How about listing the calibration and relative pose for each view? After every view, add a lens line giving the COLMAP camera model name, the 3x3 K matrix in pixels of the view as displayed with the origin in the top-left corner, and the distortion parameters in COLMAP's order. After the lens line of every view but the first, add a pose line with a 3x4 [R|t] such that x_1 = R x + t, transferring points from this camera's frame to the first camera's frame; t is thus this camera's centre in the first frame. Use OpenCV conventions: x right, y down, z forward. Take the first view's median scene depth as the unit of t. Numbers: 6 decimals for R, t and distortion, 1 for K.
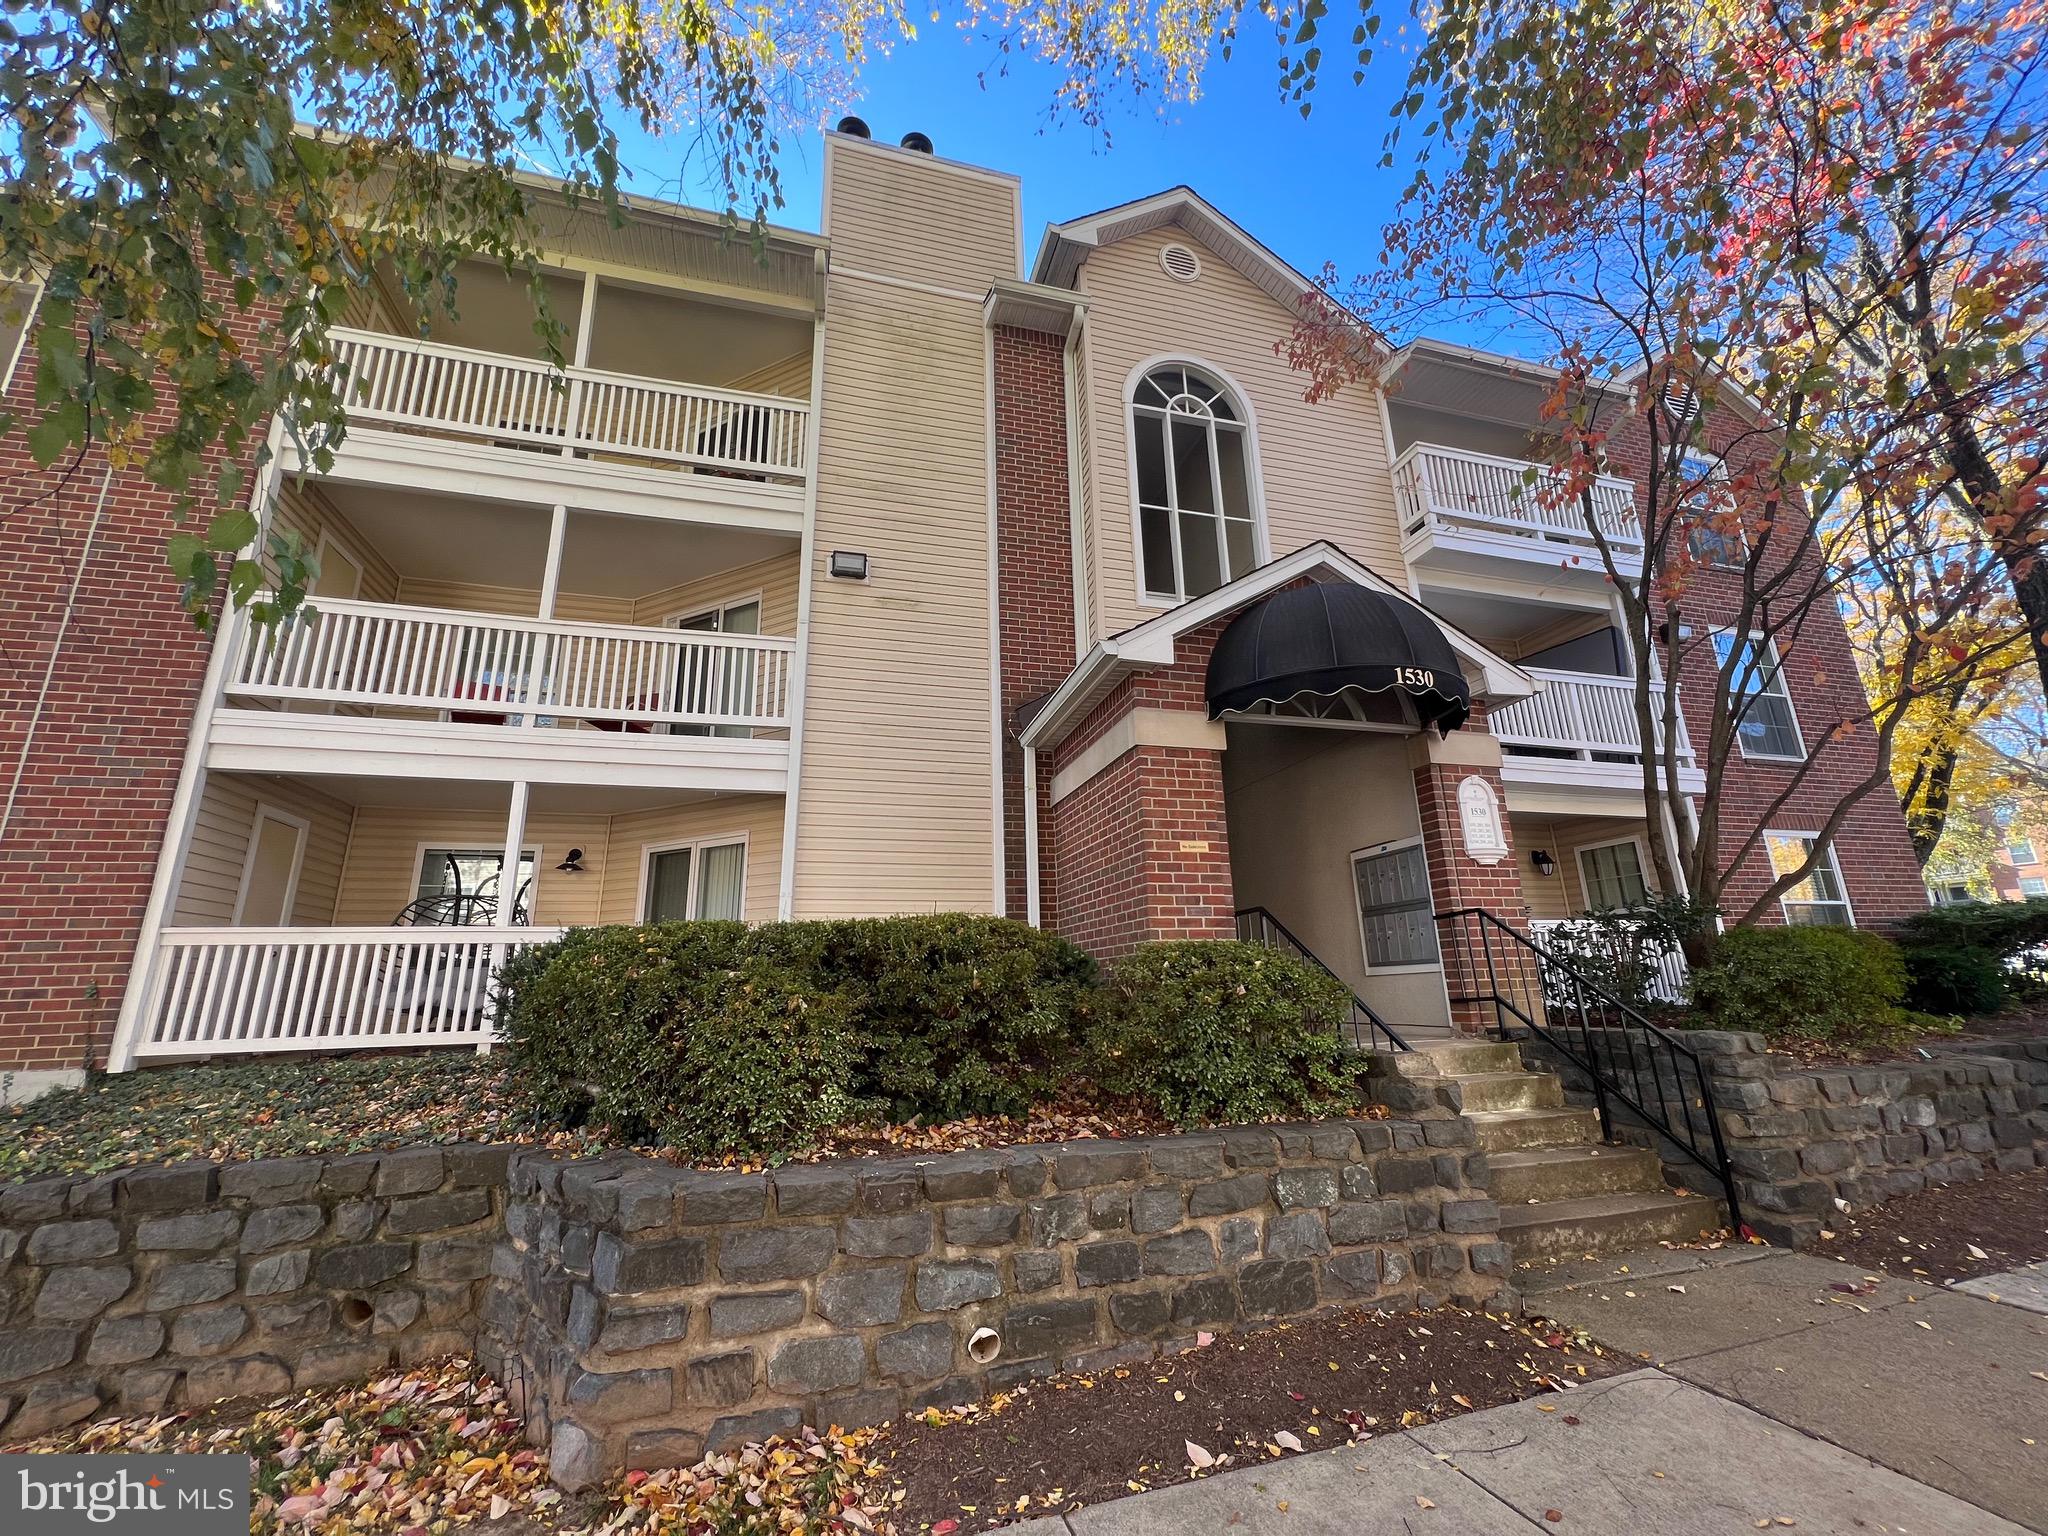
lens RADIAL K [[817.7, 0, 1027.3], [0, 817.7, 770.8], [0, 0, 1]] dist [-0.000605, -0.000141]
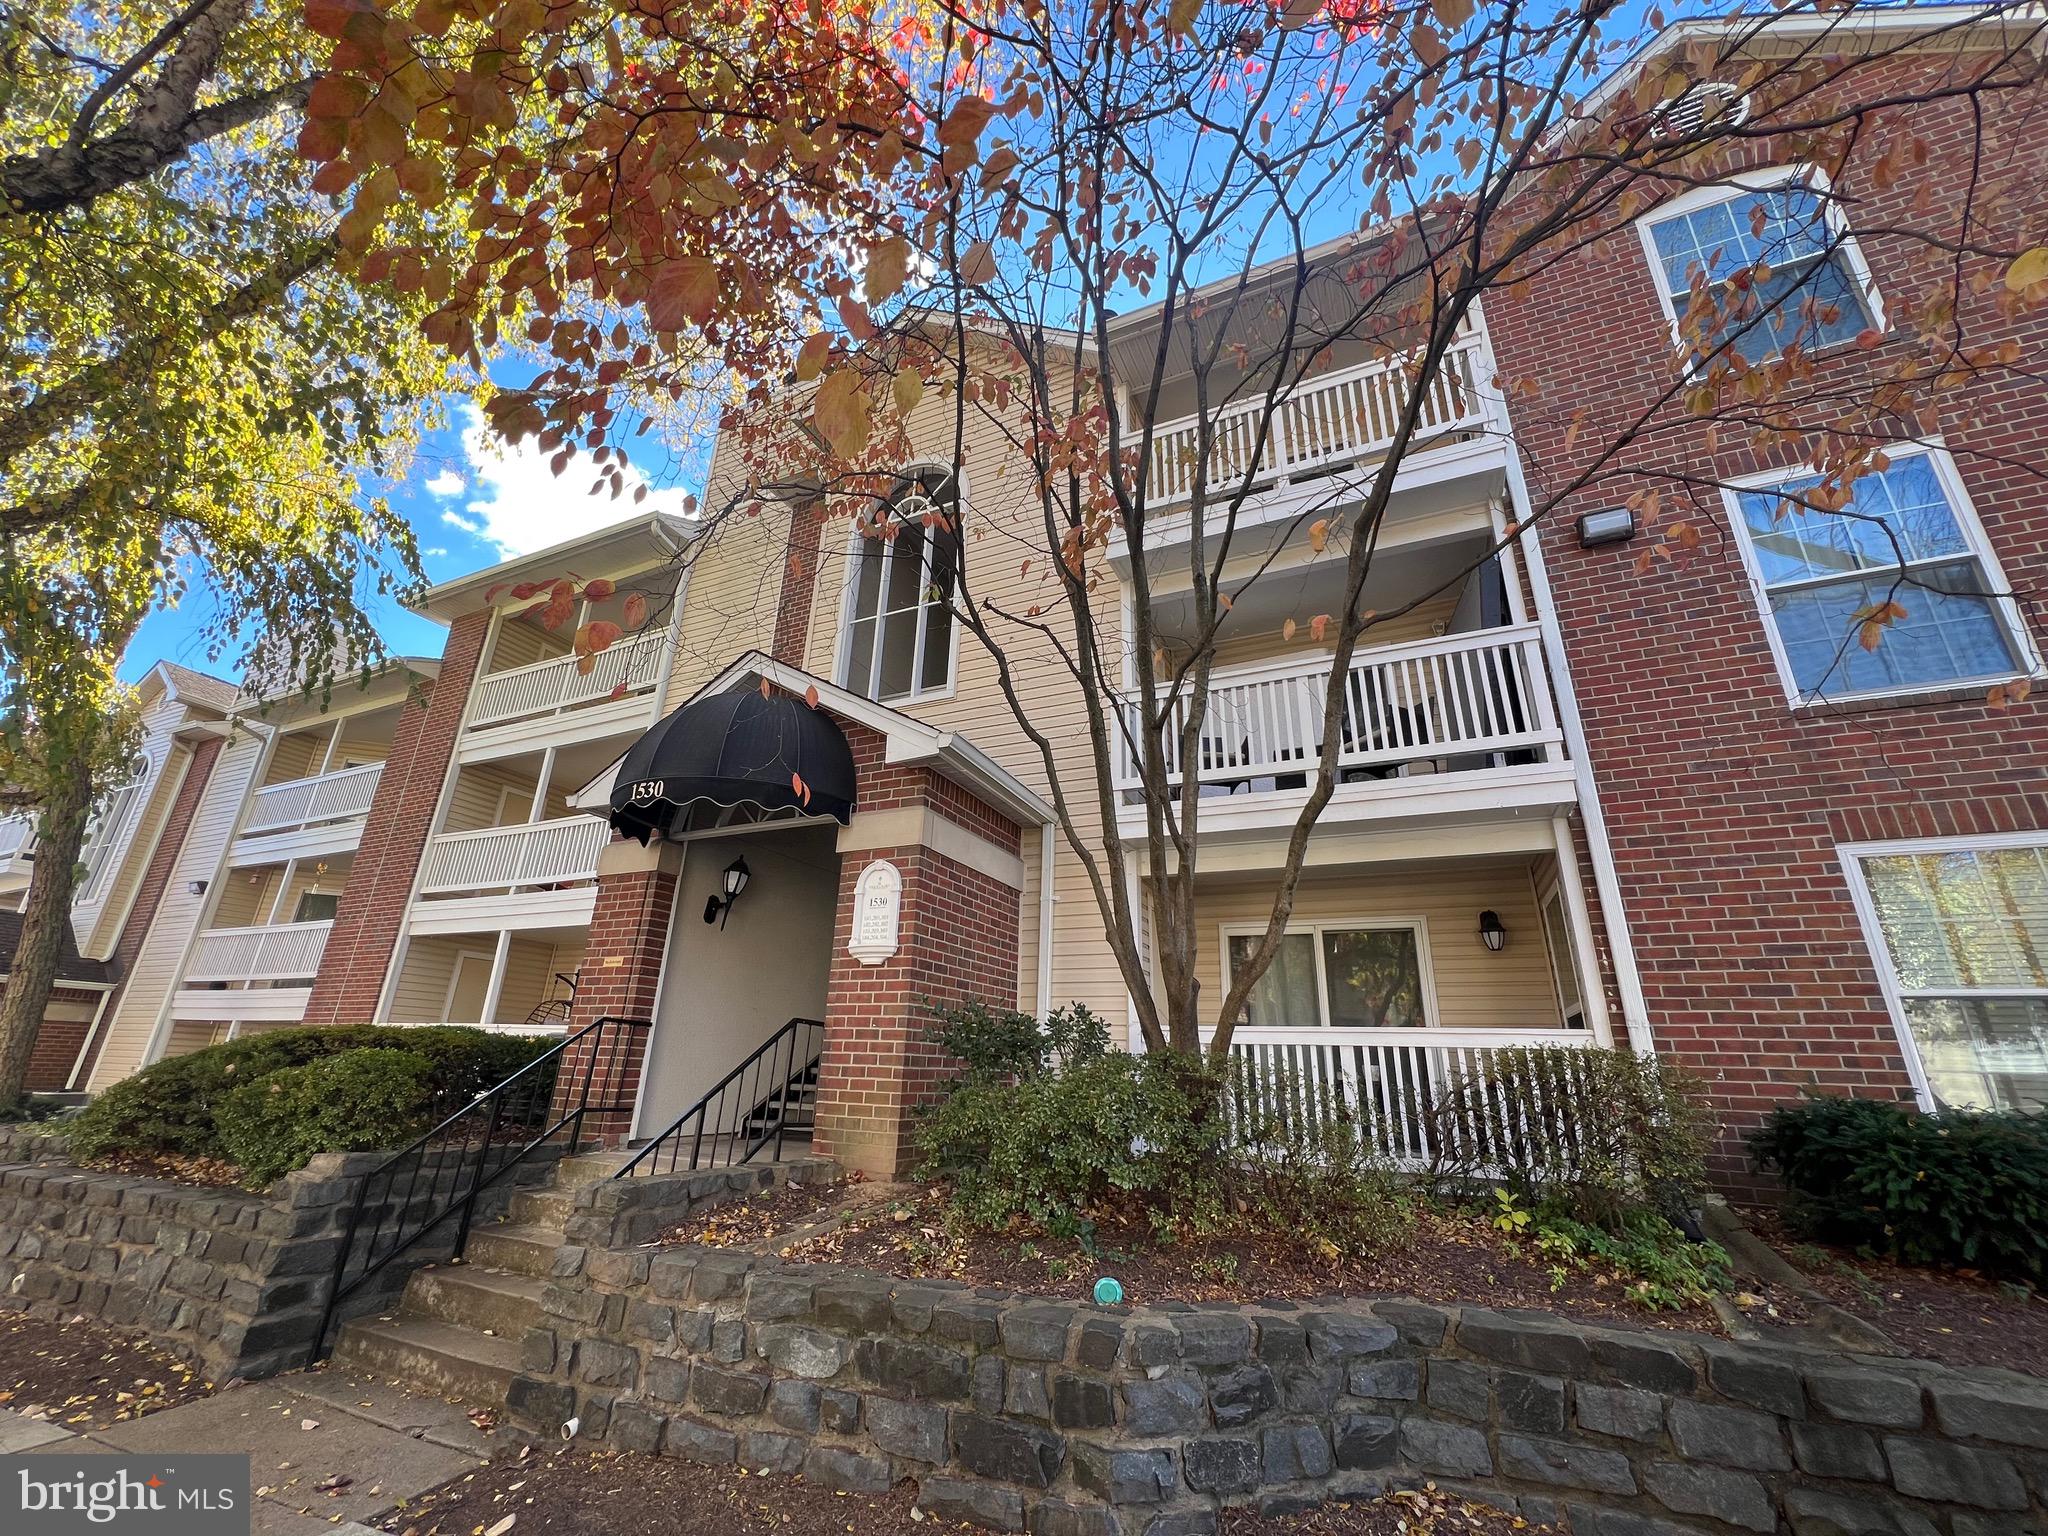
lens RADIAL K [[817.7, 0, 1021.9], [0, 817.7, 768.5], [0, 0, 1]] dist [-0.000605, -0.000141]
pose [[0.759744, -0.183750, -0.623719, 1.240903], [0.124982, 0.982621, -0.137246, 0.049601], [0.638098, 0.026318, 0.769506, 0.428464]]
